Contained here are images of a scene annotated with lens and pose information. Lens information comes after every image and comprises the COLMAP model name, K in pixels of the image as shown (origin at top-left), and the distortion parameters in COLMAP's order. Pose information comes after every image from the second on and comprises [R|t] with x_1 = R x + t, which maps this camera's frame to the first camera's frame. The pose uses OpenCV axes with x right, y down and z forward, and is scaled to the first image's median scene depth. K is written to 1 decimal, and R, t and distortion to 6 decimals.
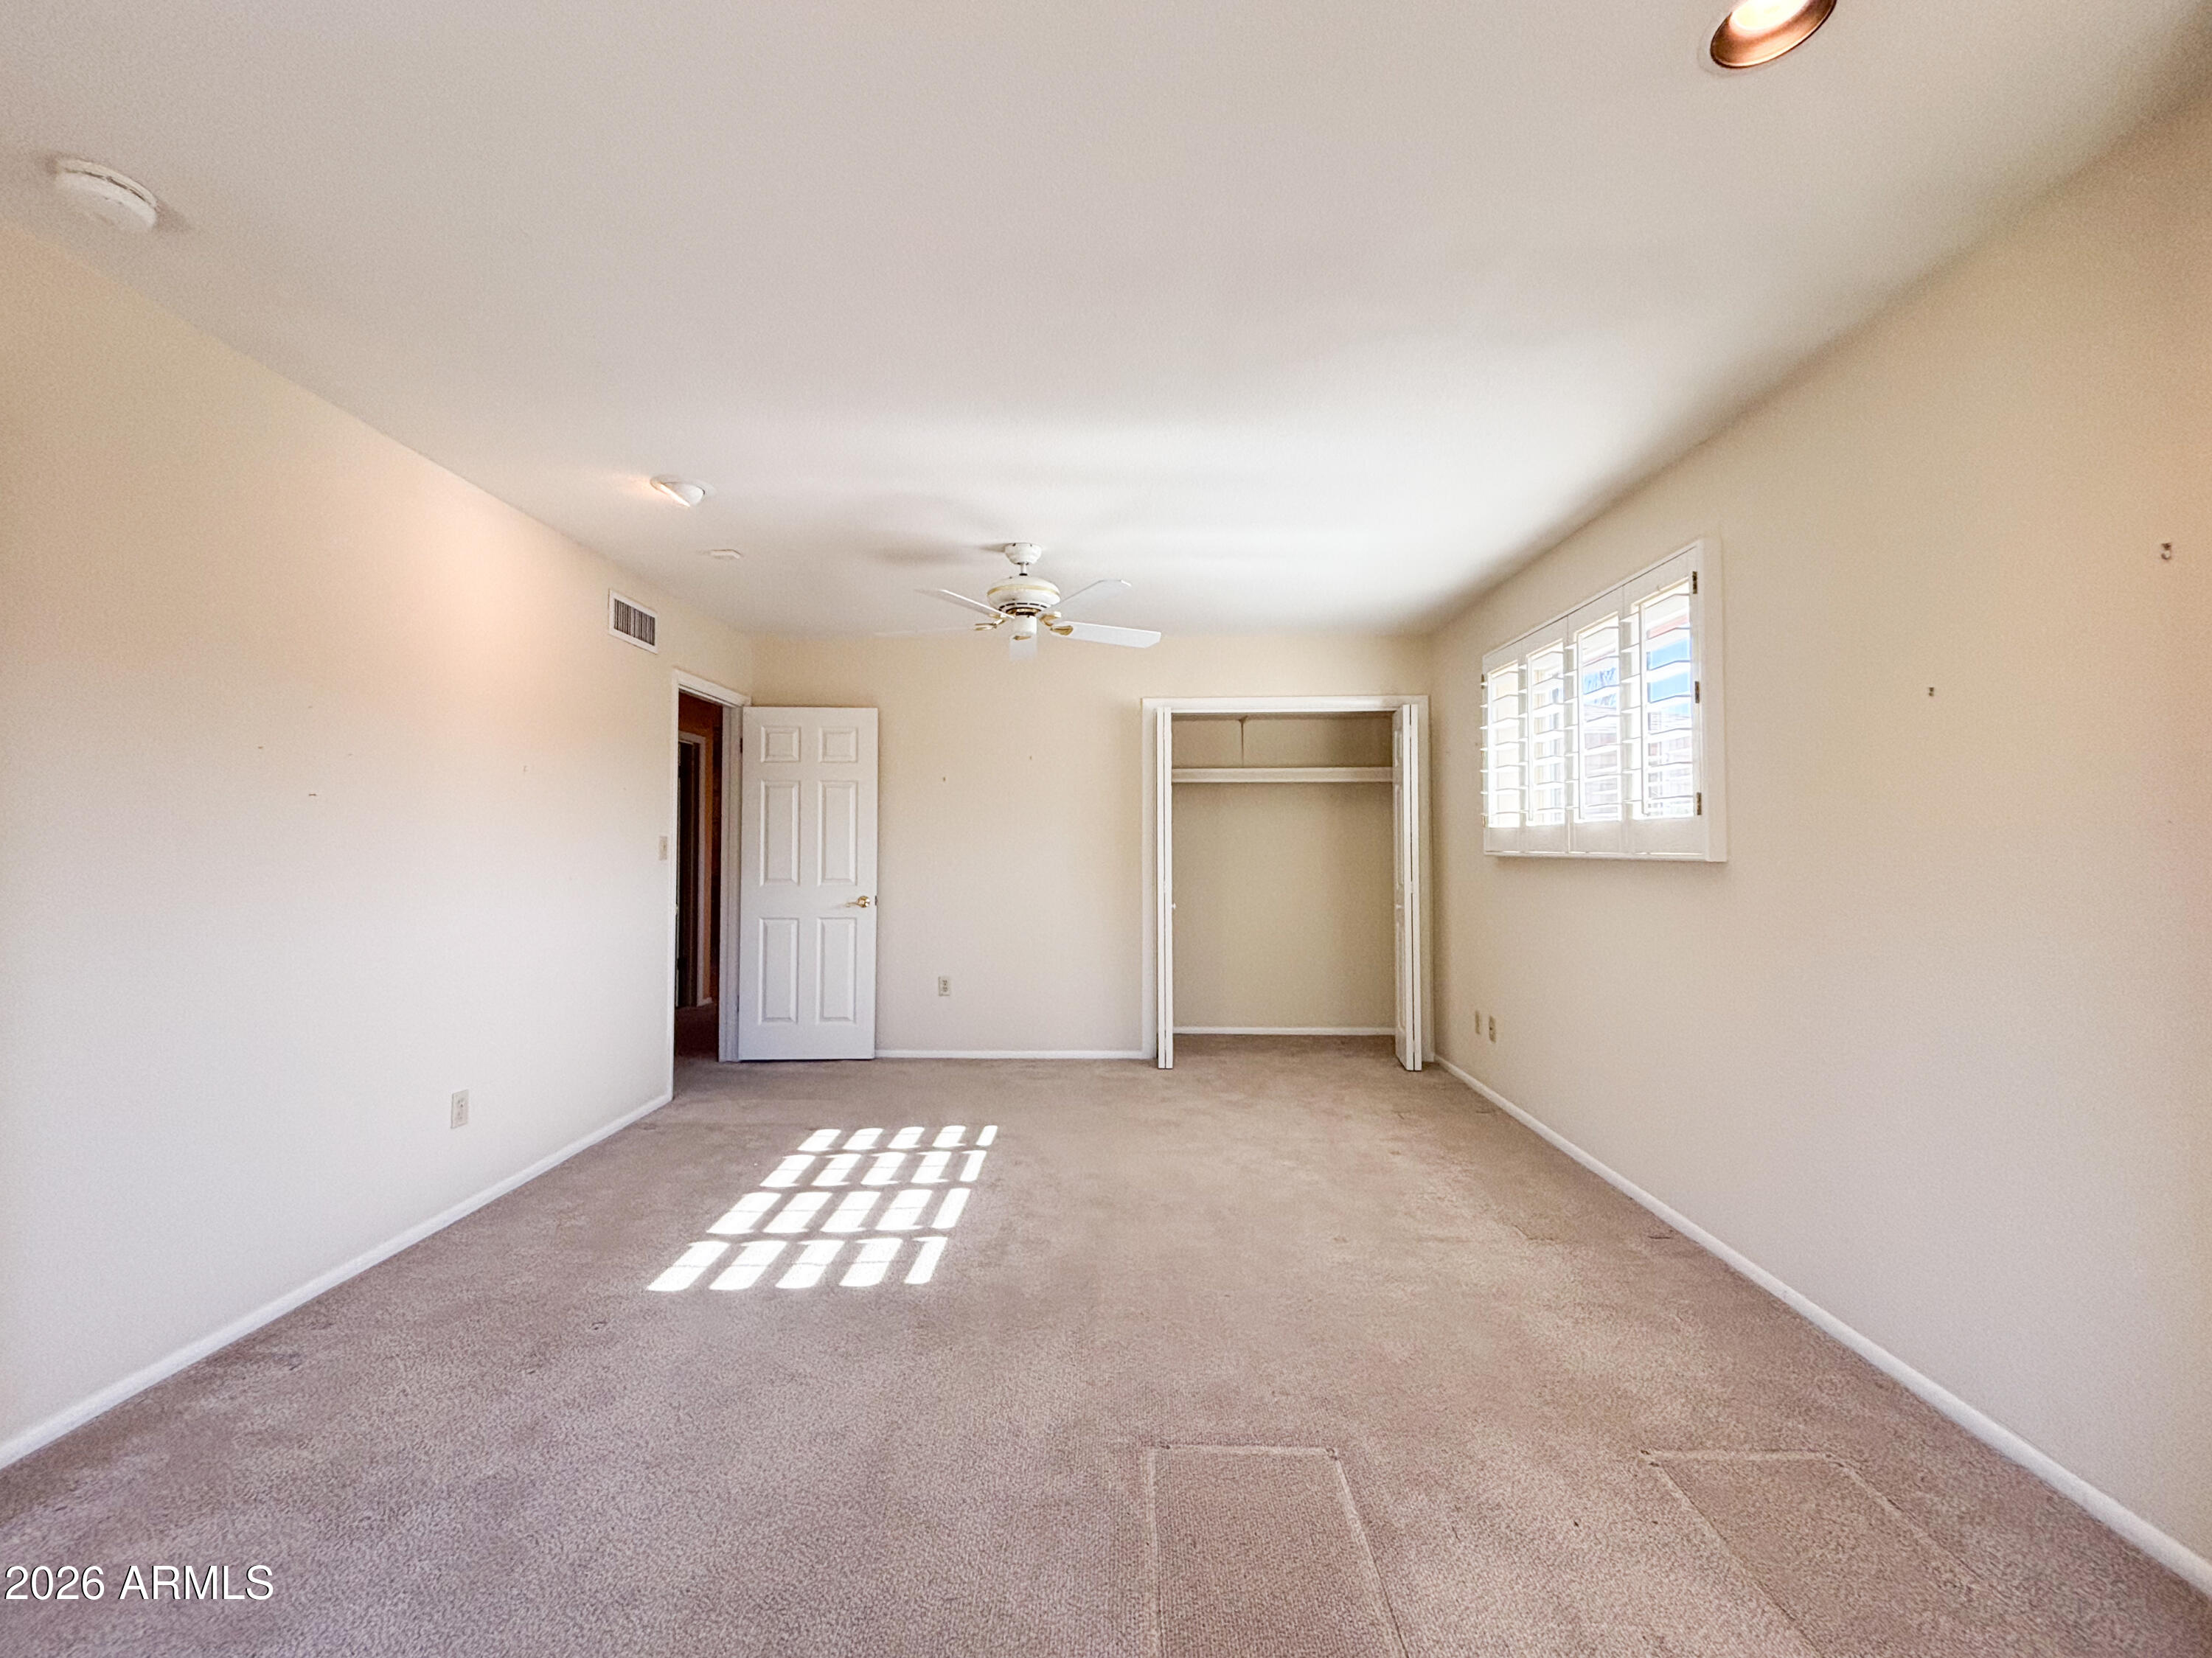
lens RADIAL K [[920.1, 0, 1106.0], [0, 920.1, 829.0], [0, 0, 1]] dist [0.001676, -0.000567]
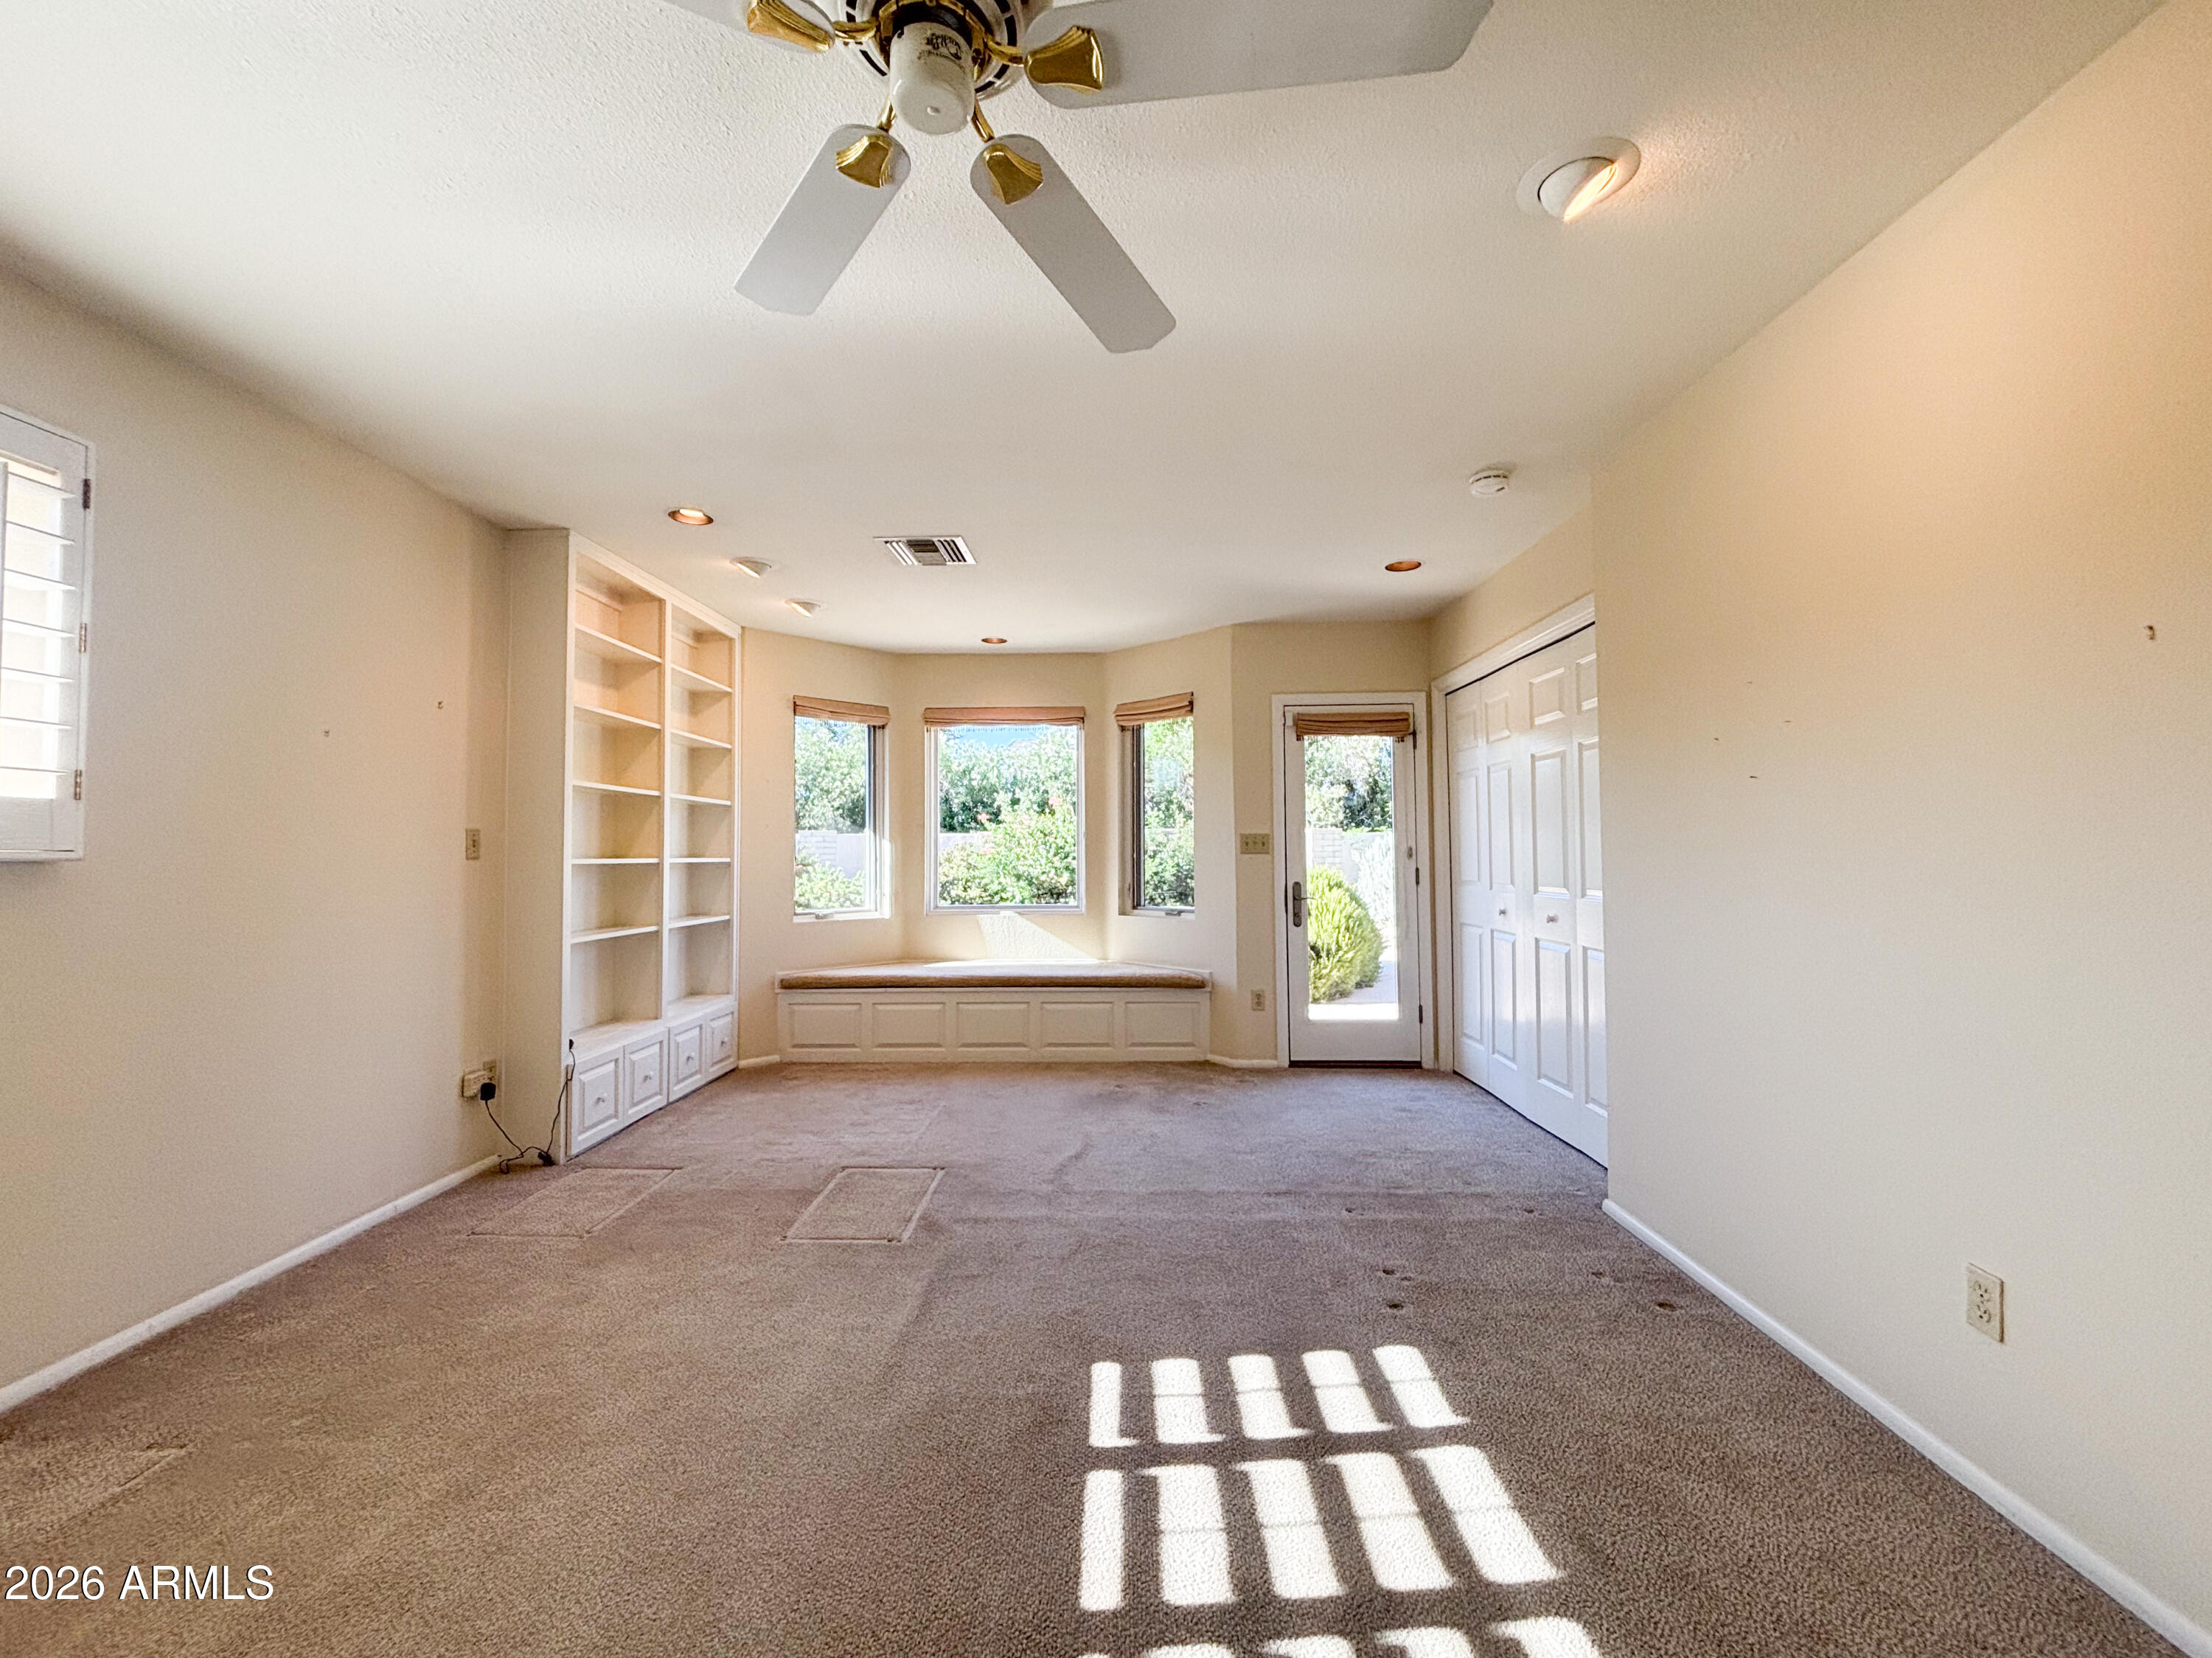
lens RADIAL K [[886.6, 0, 1094.9], [0, 886.6, 826.8], [0, 0, 1]] dist [-0.000003, -0.000209]
pose [[-0.999983, 0.005276, 0.002430, -0.146485], [0.005148, 0.998730, -0.050113, 0.038663], [-0.002691, -0.050099, -0.998741, 1.334619]]
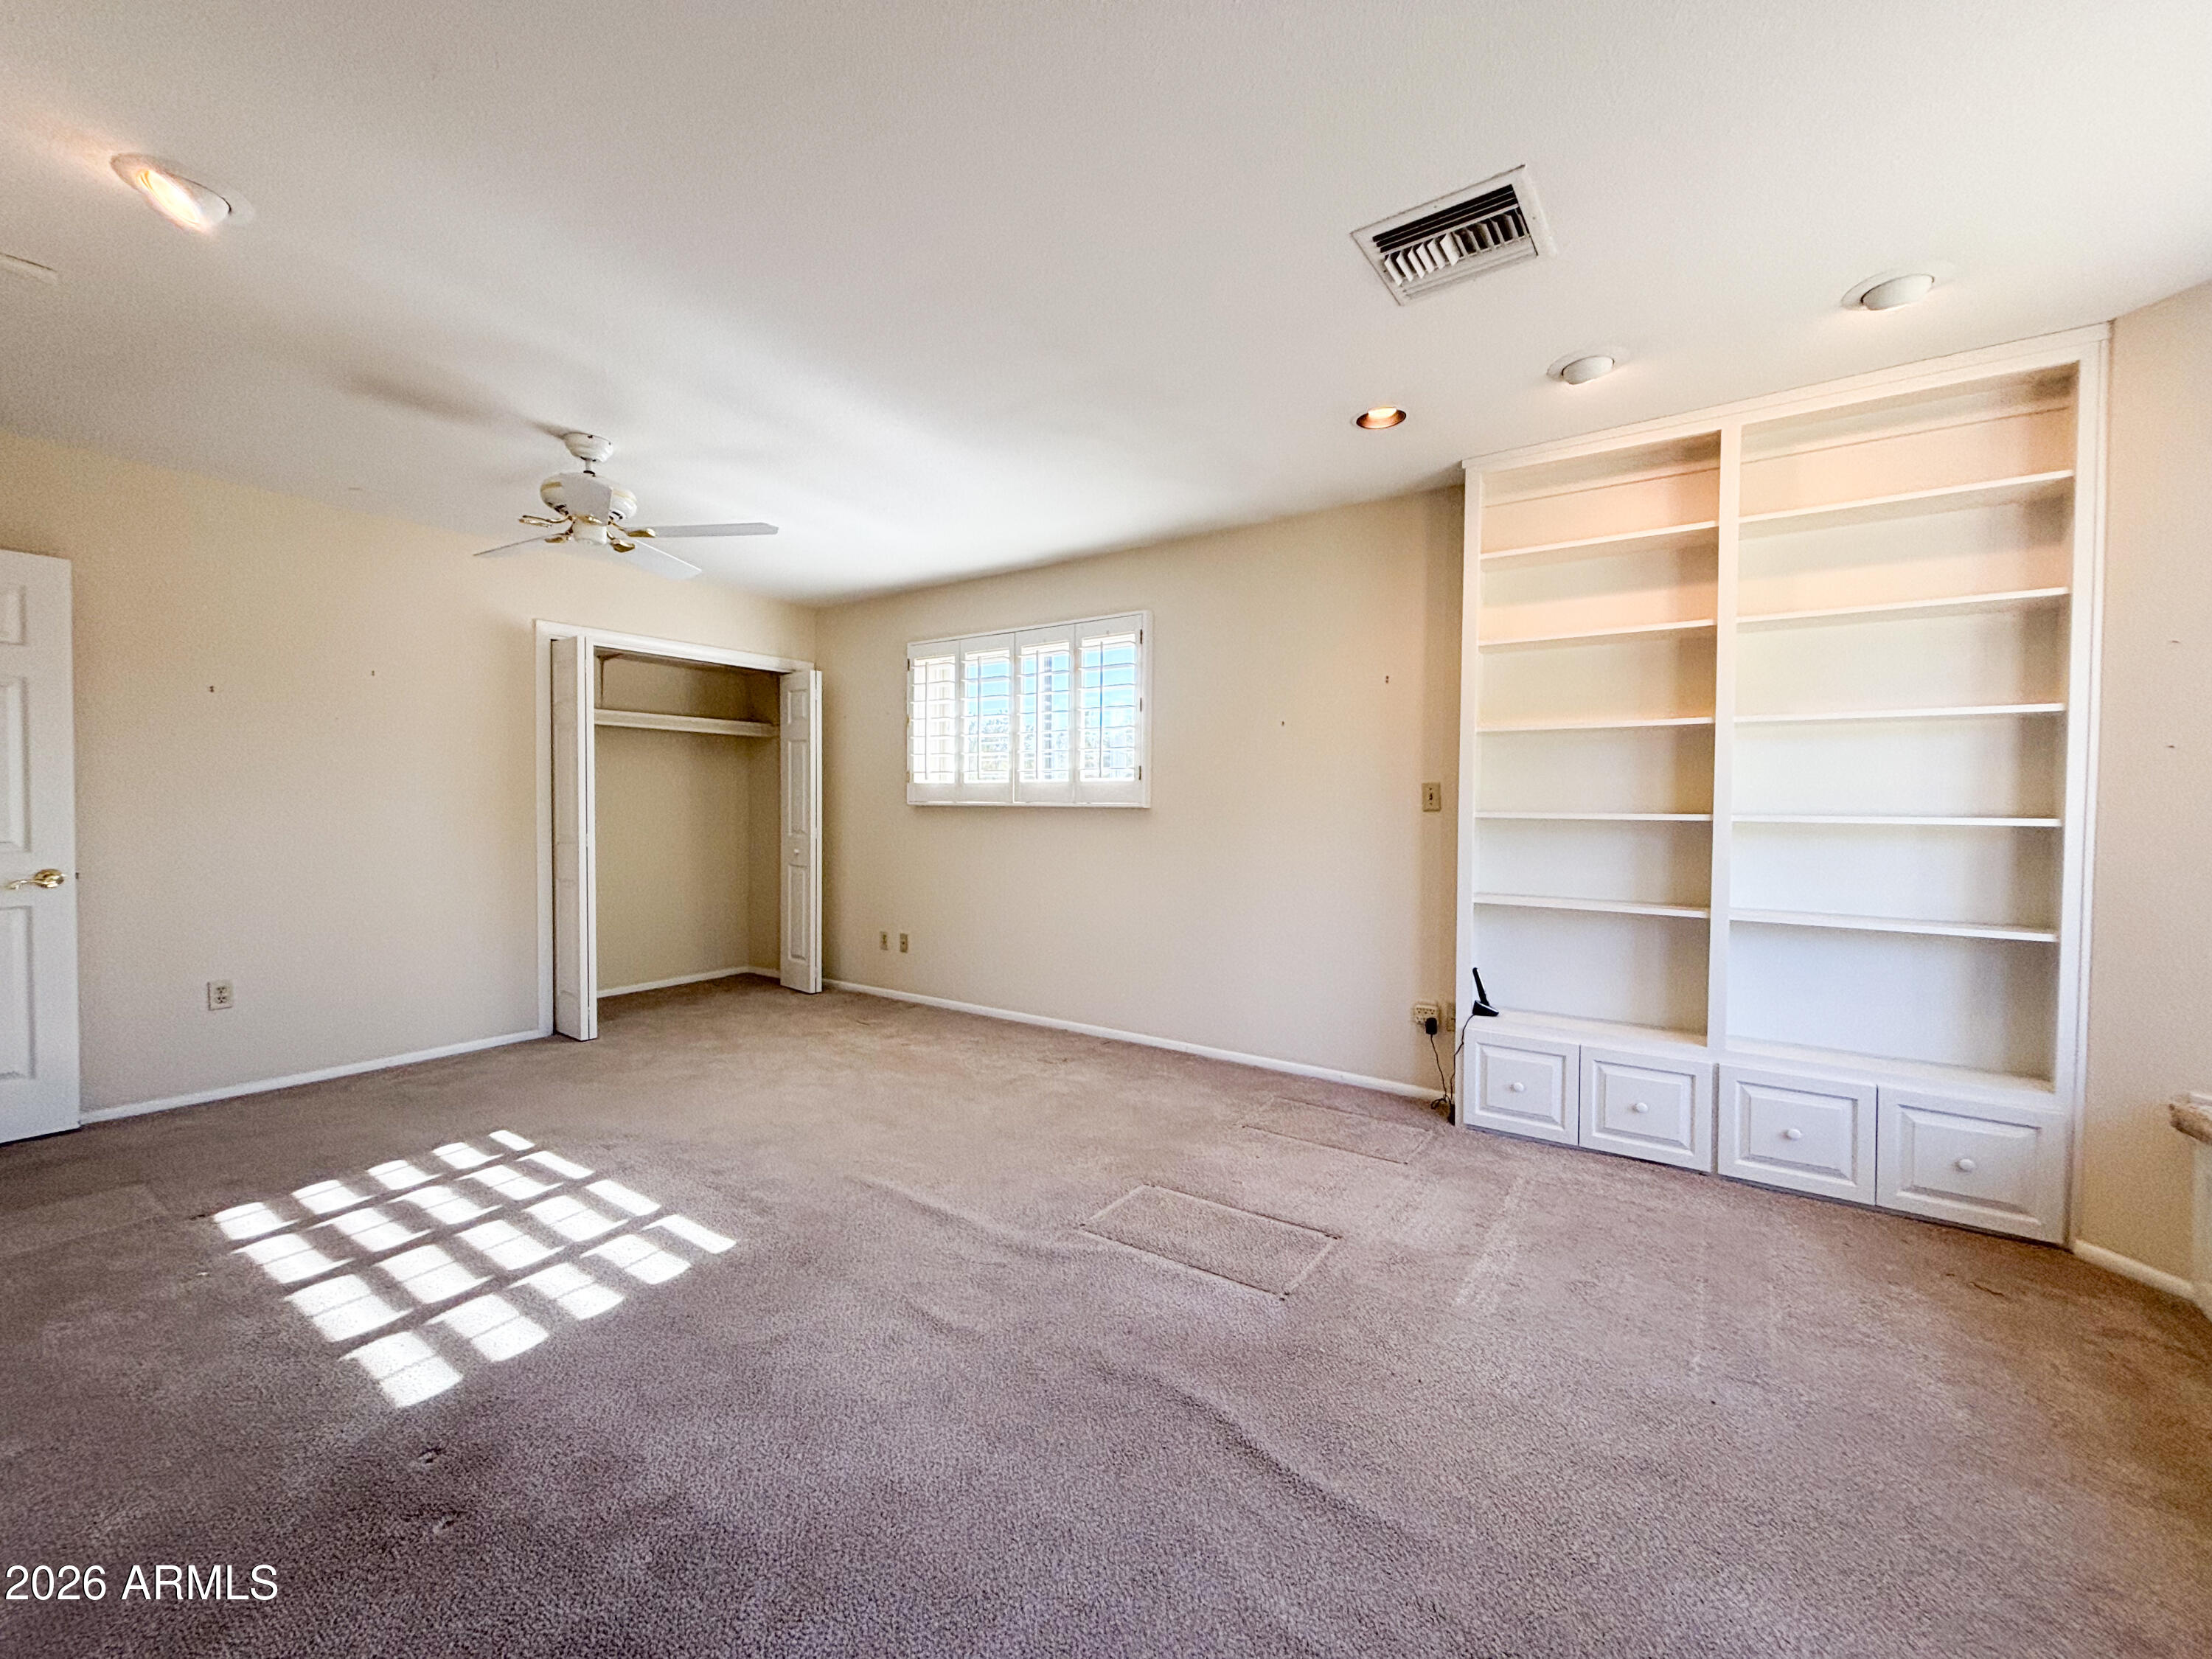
lens RADIAL K [[893.8, 0, 1113.9], [0, 893.8, 823.4], [0, 0, 1]] dist [0.008911, -0.000525]
pose [[0.547593, -0.012405, 0.836653, -0.555963], [-0.023593, 0.999264, 0.030258, 0.012614], [-0.836412, -0.036308, 0.546897, 0.127093]]
